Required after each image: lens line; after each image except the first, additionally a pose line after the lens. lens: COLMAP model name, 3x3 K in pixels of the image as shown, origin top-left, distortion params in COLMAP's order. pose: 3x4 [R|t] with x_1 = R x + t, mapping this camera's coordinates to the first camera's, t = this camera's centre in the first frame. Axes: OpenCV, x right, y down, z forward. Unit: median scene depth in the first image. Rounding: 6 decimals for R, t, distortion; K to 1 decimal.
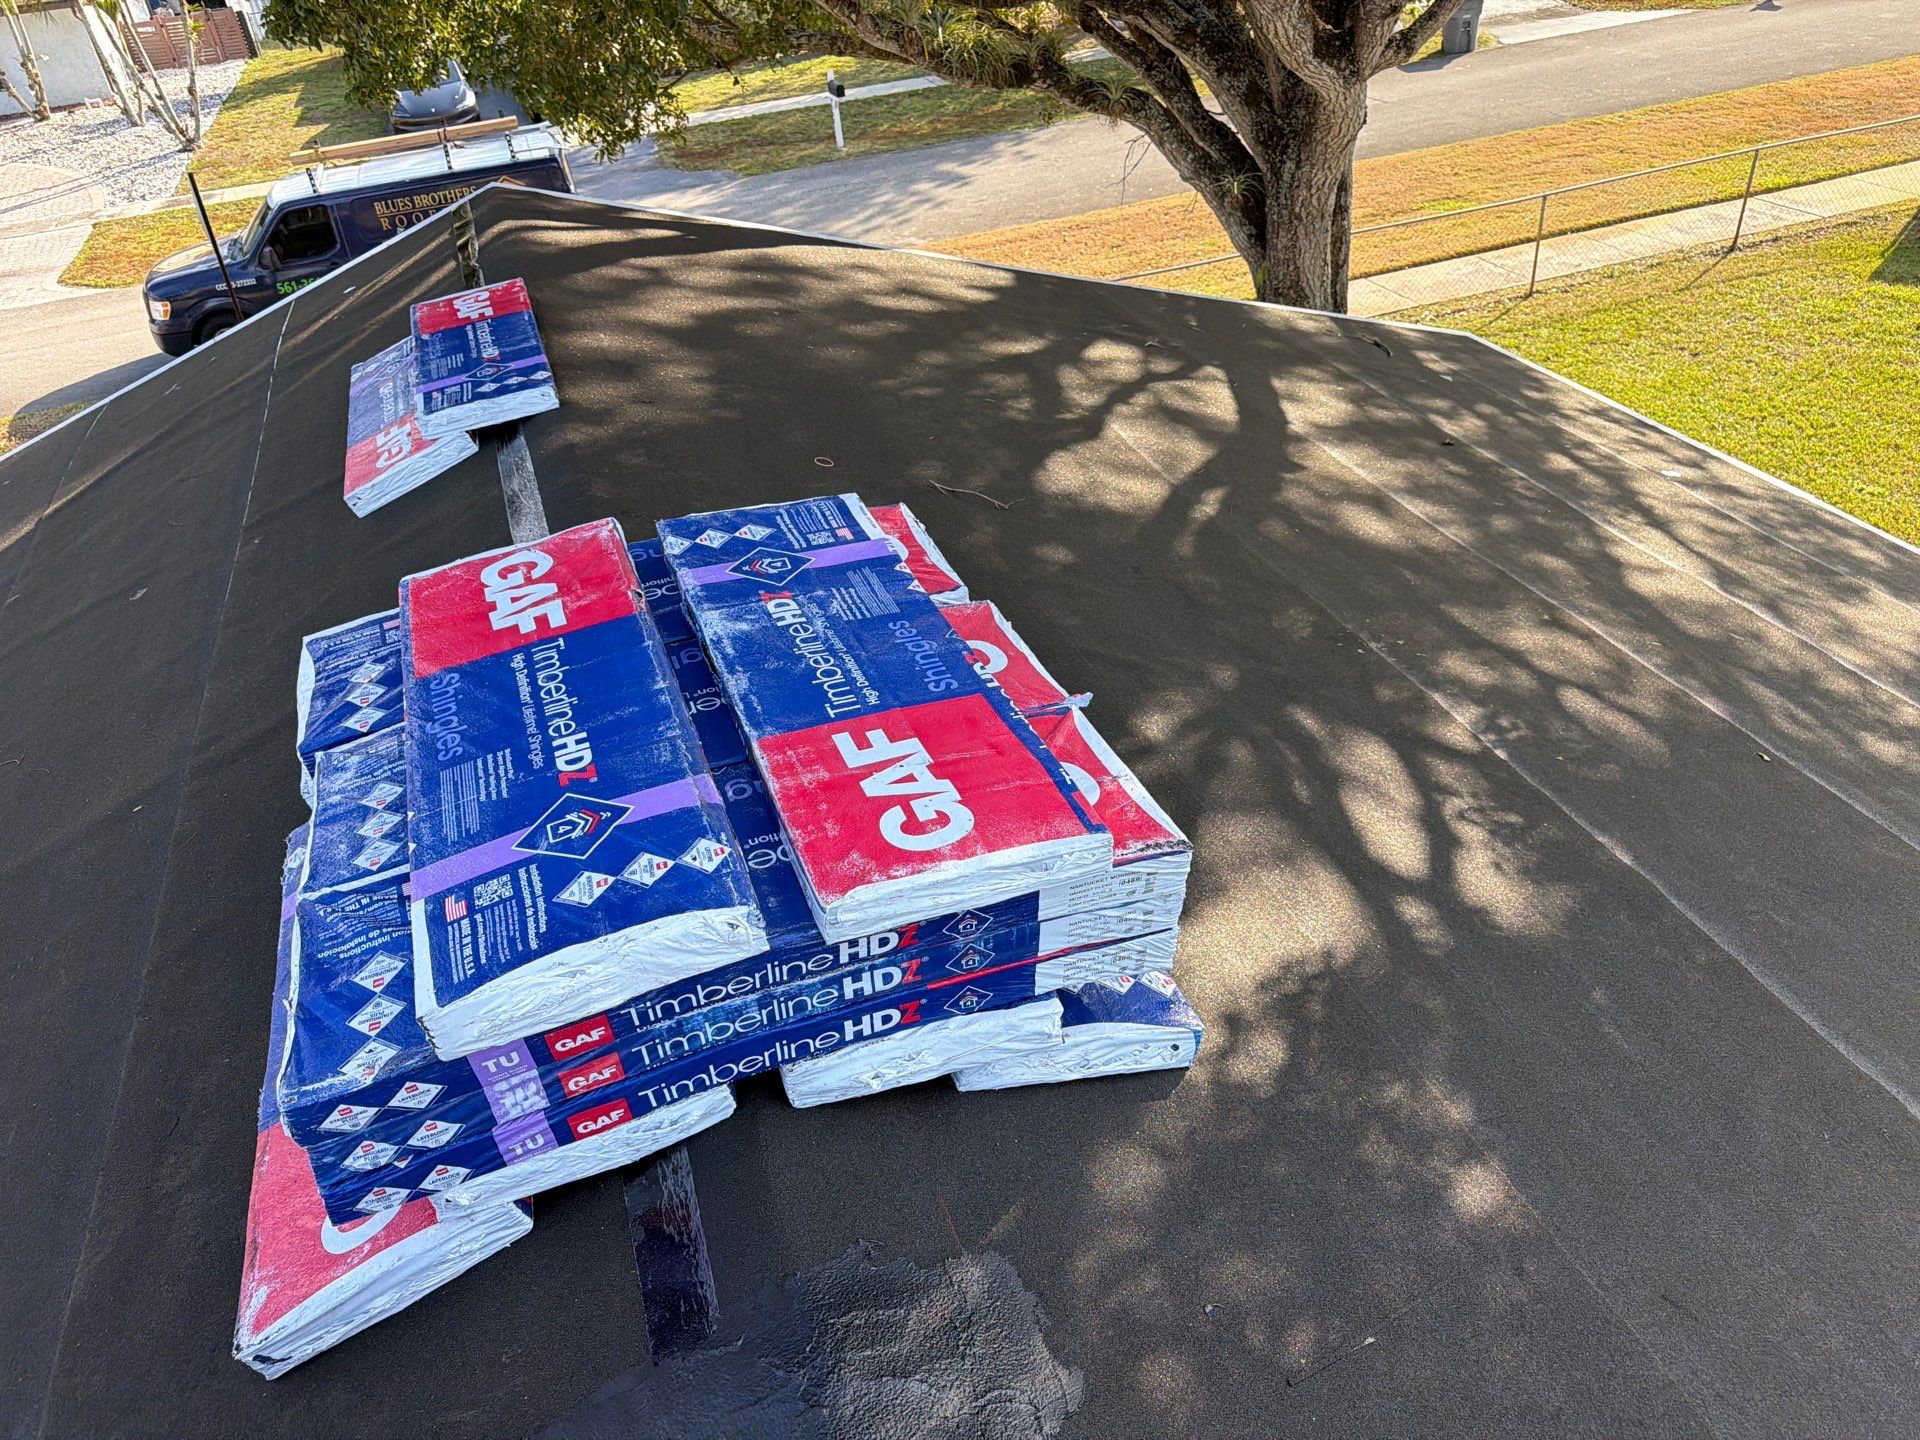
lens RADIAL K [[1349.7, 0, 953.2], [0, 1349.7, 711.8], [0, 0, 1]] dist [0.028124, -0.032493]
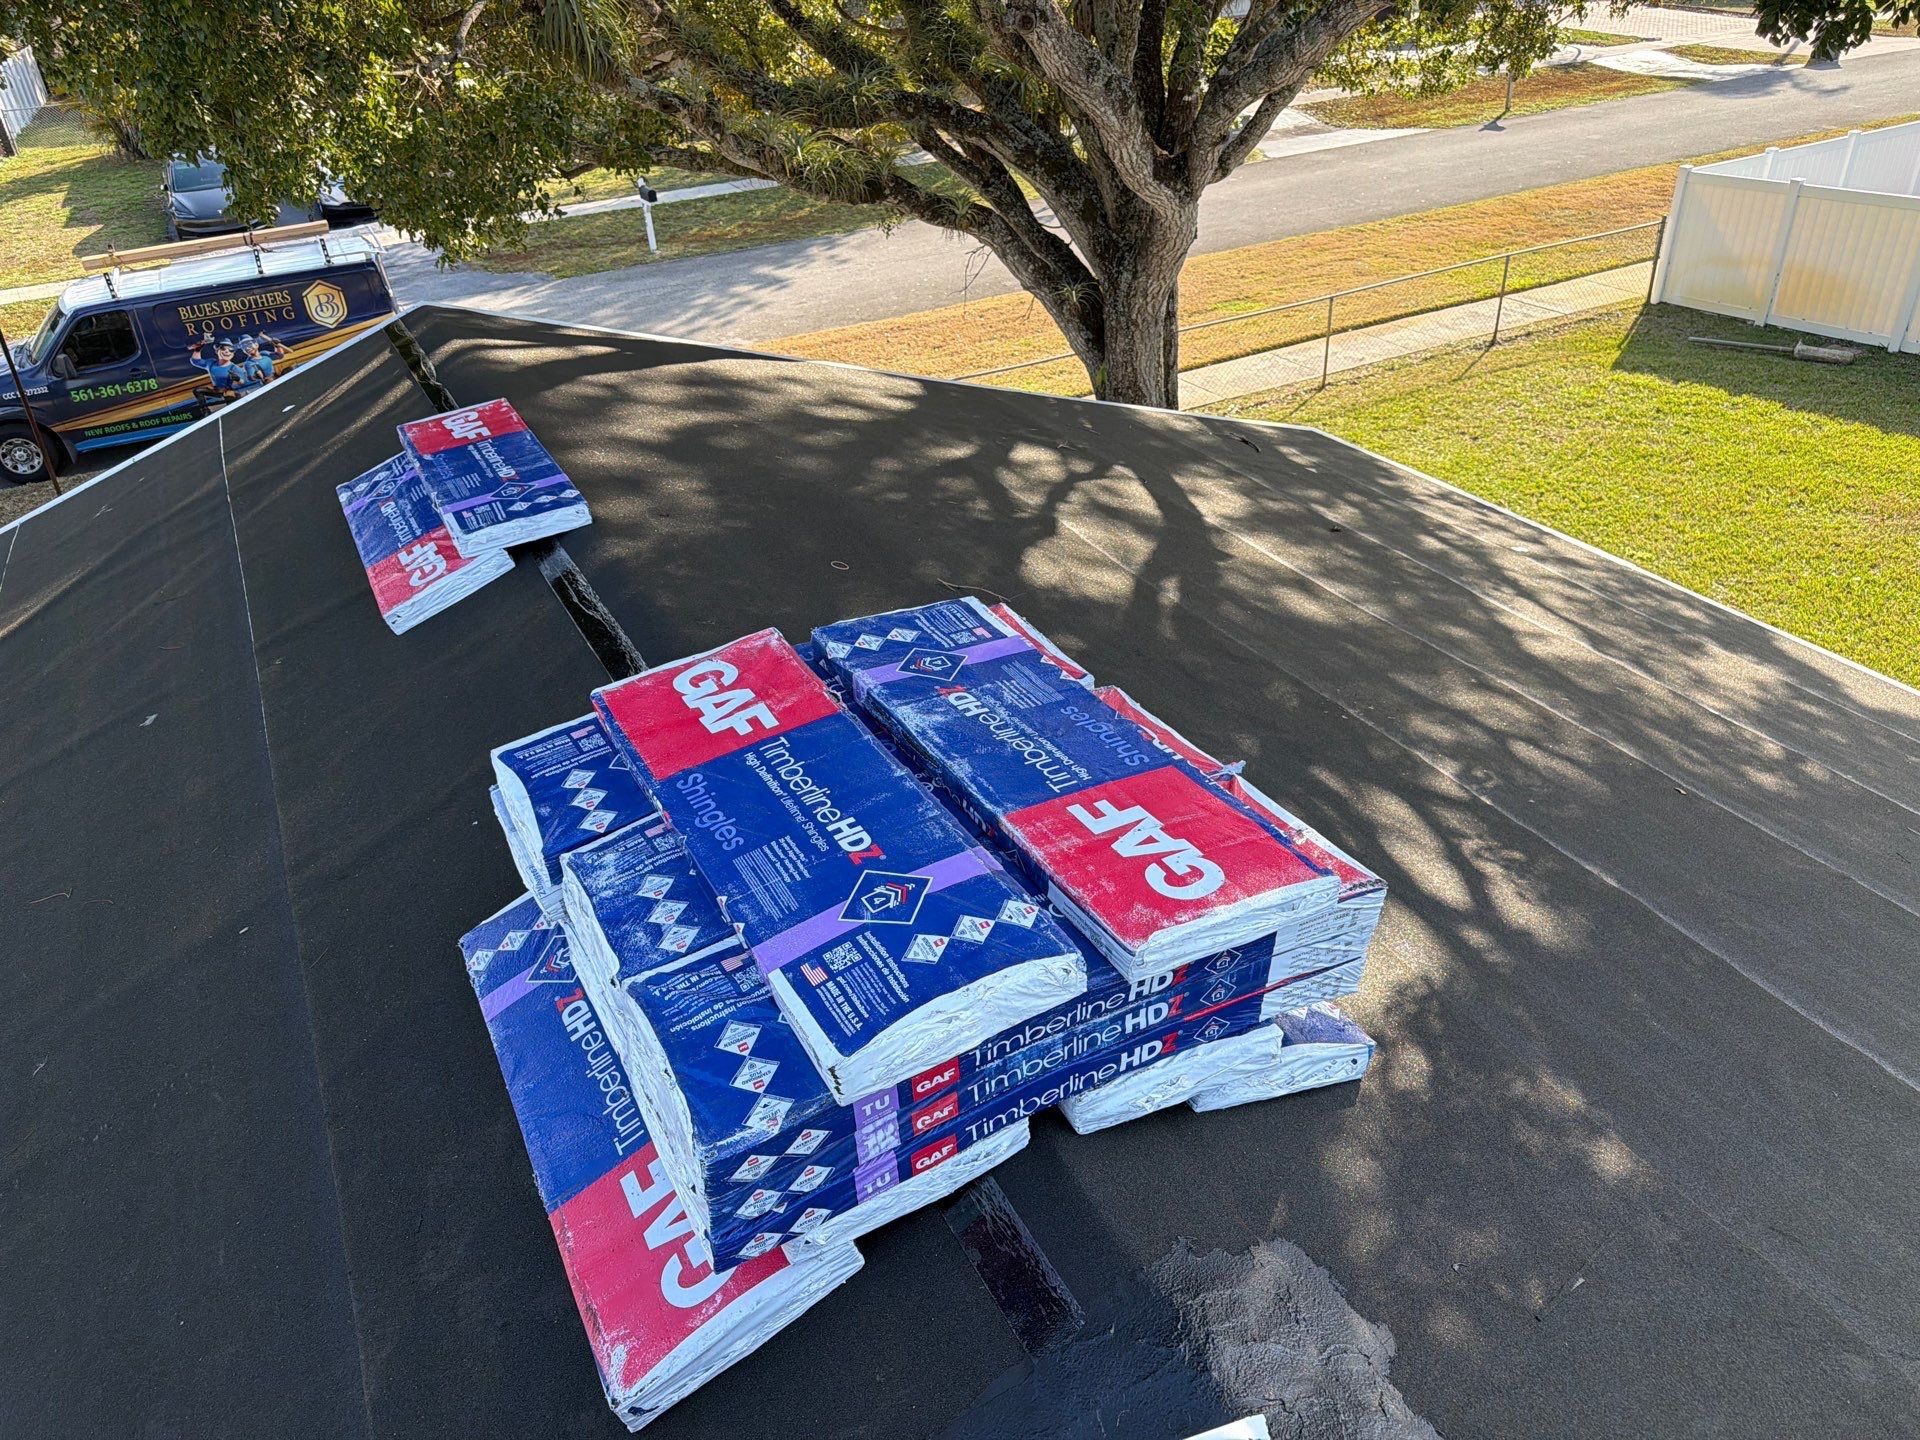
lens RADIAL K [[1349.7, 0, 963.4], [0, 1349.7, 708.2], [0, 0, 1]] dist [0.028124, -0.032493]
pose [[0.988389, -0.047234, 0.144414, -0.158911], [0.056727, 0.996442, -0.062332, -0.000253], [-0.140956, 0.069801, 0.987552, -0.062083]]
